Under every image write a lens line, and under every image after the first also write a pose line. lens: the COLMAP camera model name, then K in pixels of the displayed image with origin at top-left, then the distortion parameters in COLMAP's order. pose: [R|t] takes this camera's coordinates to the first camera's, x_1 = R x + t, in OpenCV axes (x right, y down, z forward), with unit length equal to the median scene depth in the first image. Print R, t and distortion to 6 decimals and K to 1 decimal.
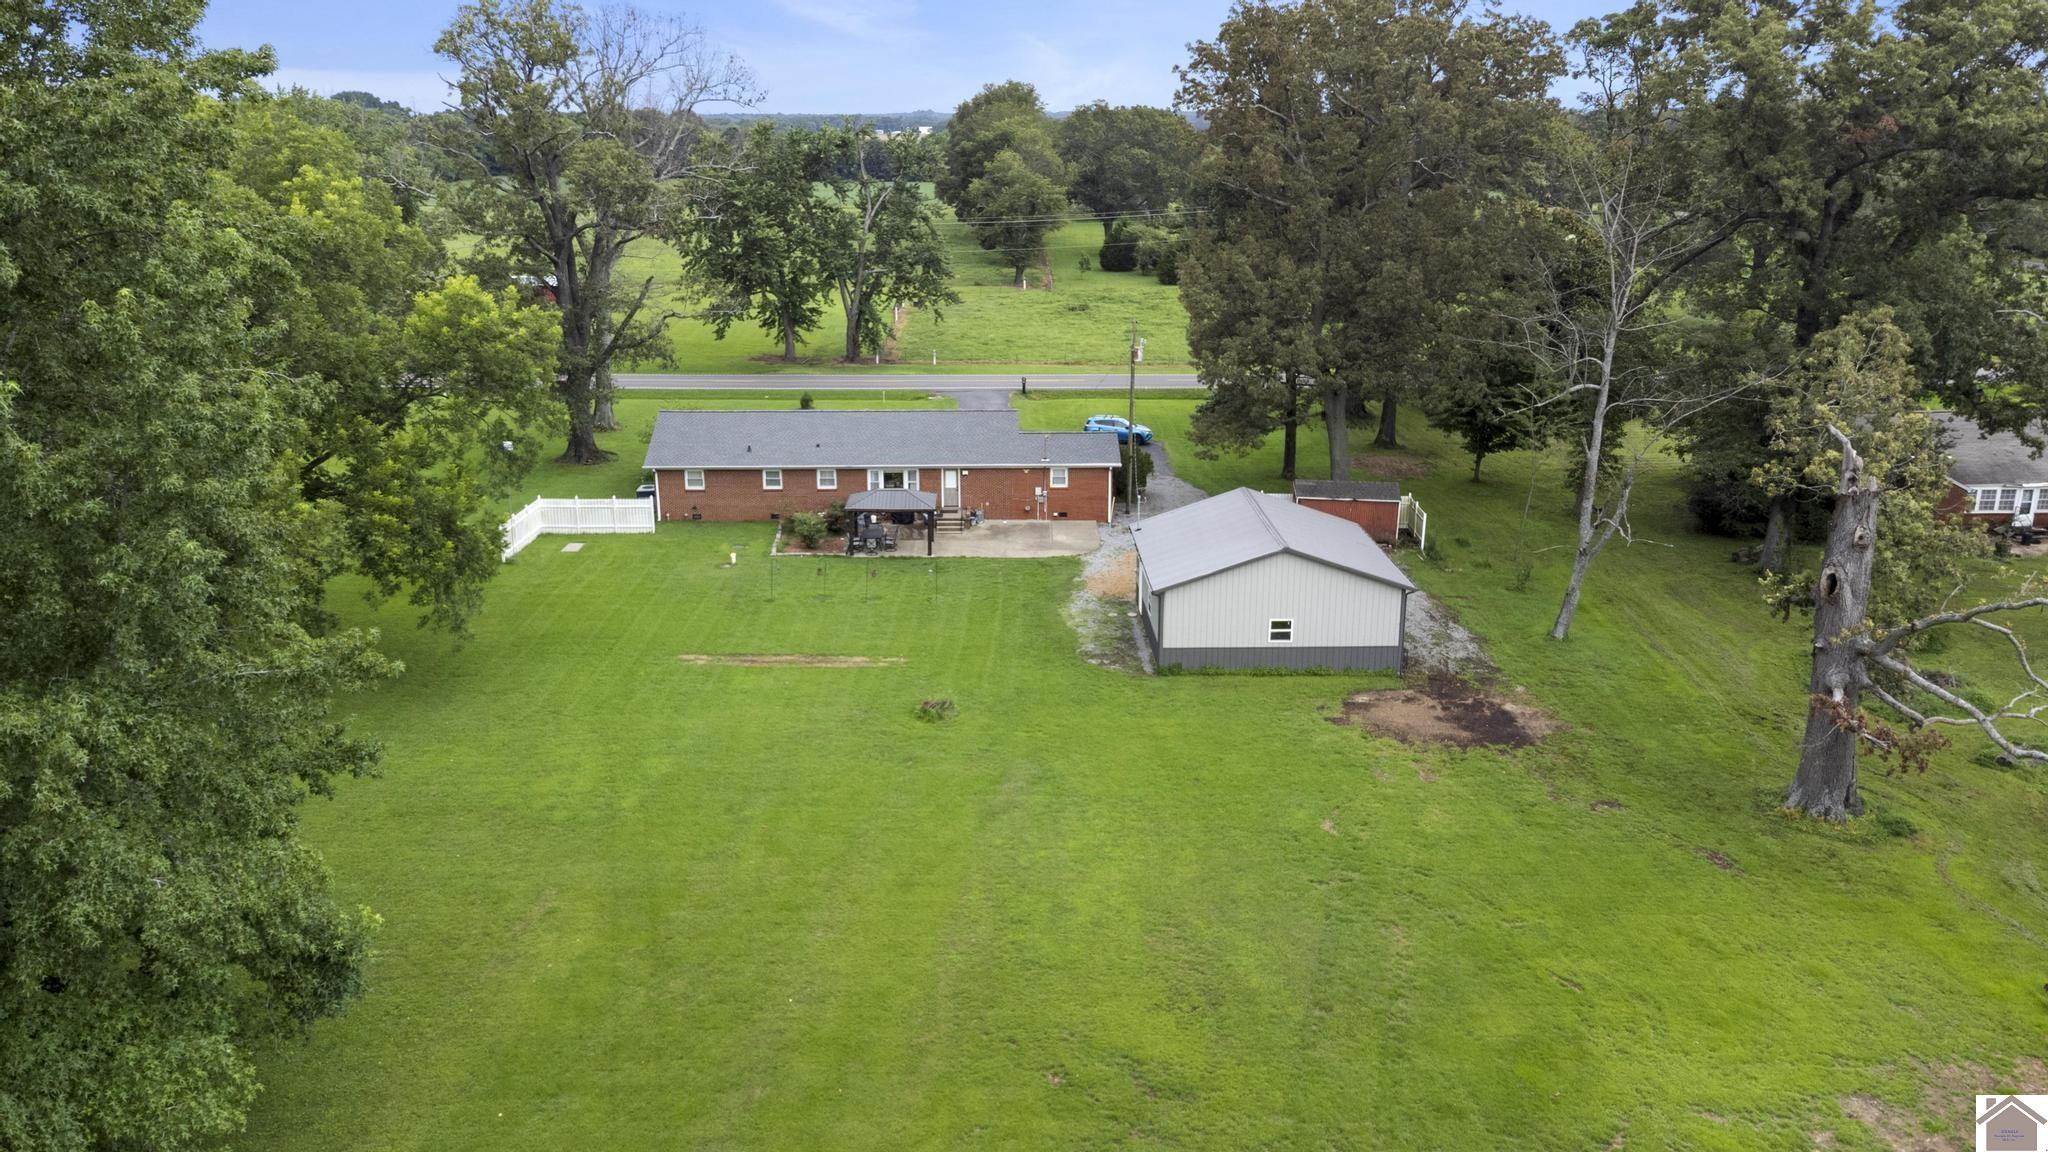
lens RADIAL K [[1522.3, 0, 1024.0], [0, 1522.3, 576.0], [0, 0, 1]] dist [-0.001411, 0.096092]
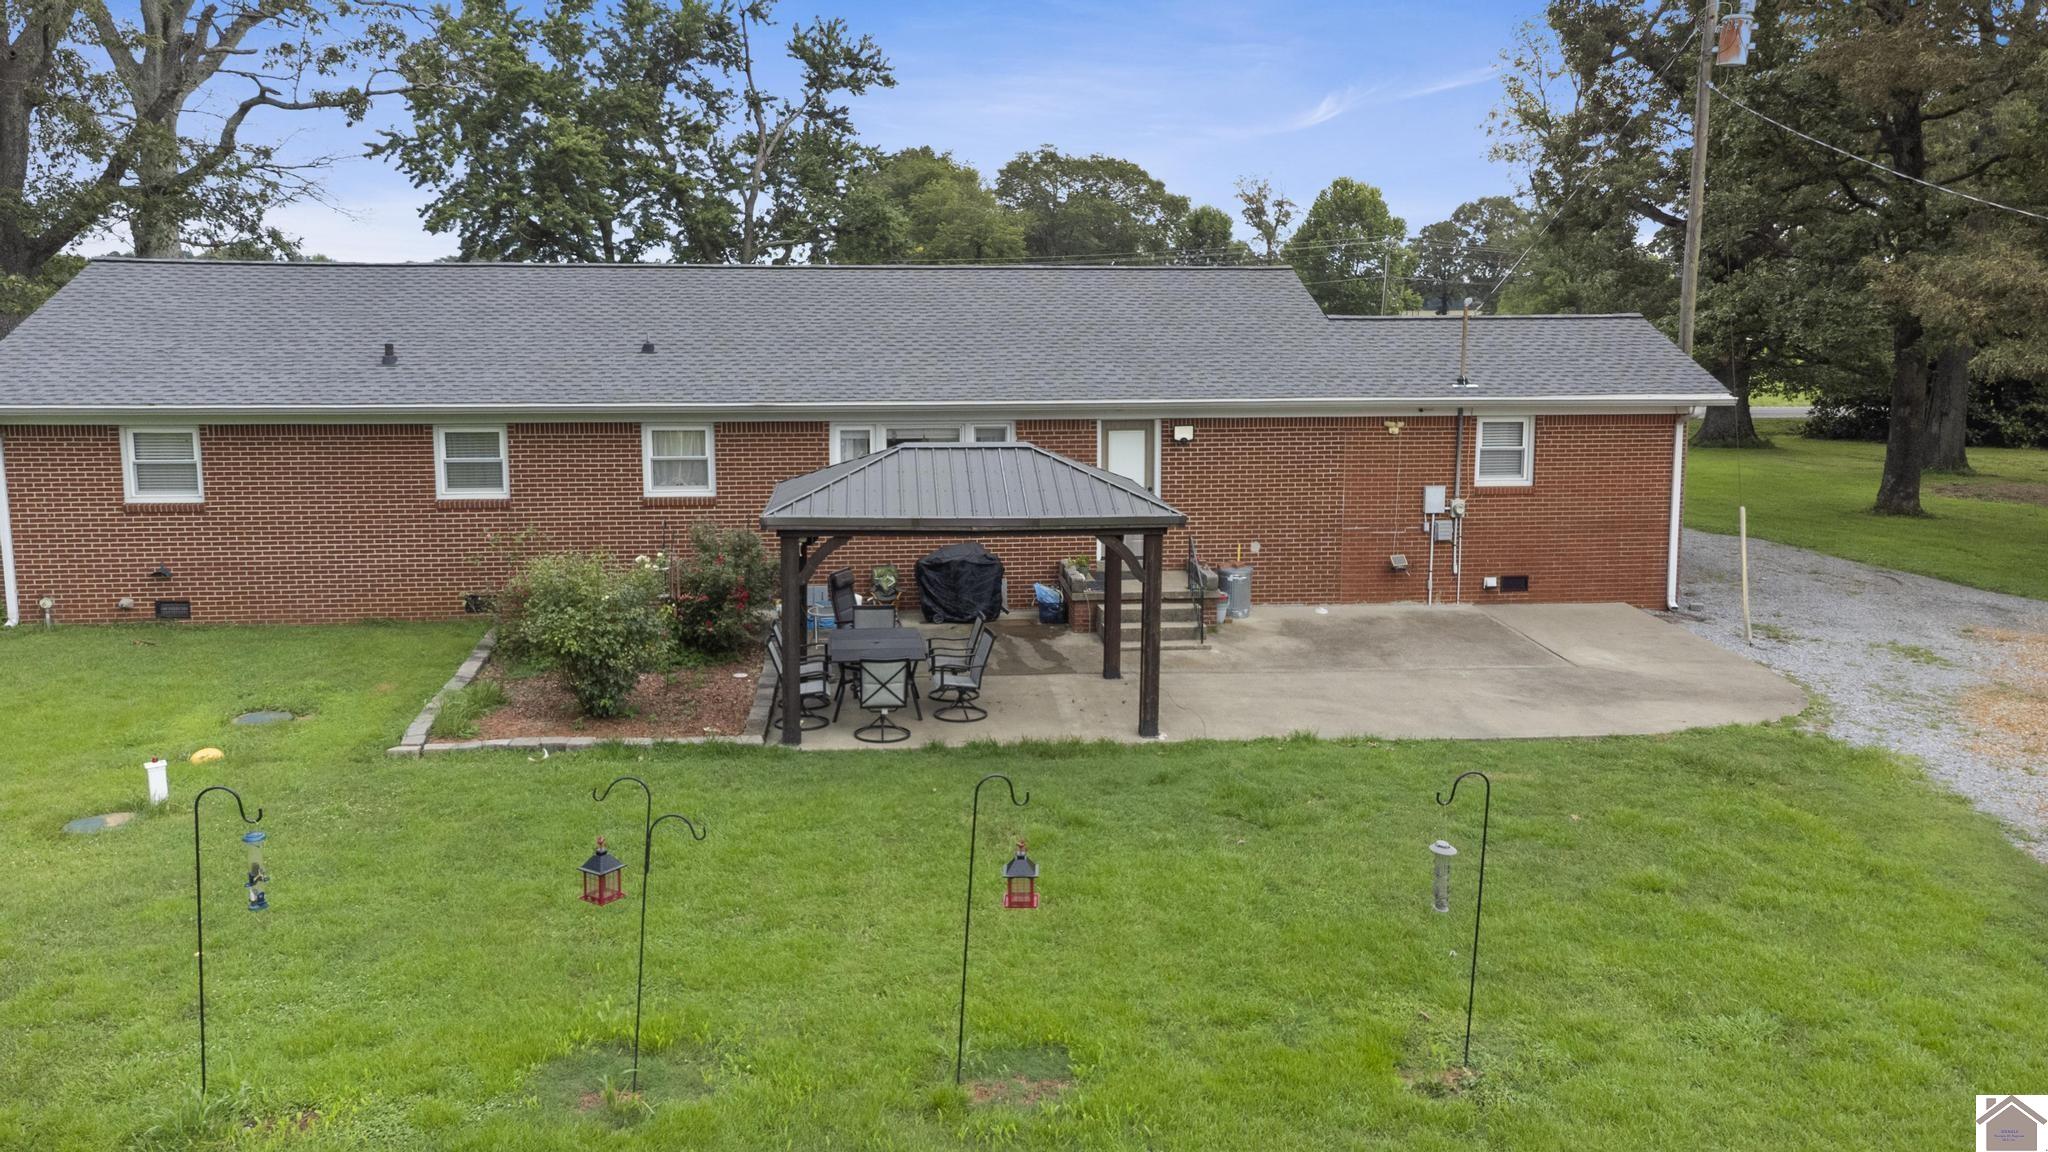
lens RADIAL K [[1522.3, 0, 1024.0], [0, 1522.3, 576.0], [0, 0, 1]] dist [-0.001411, 0.096092]
pose [[0.996247, -0.013322, 0.085523, -0.092467], [0.023071, 0.993209, -0.114037, -0.011108], [-0.083422, 0.115583, 0.989789, 0.734512]]
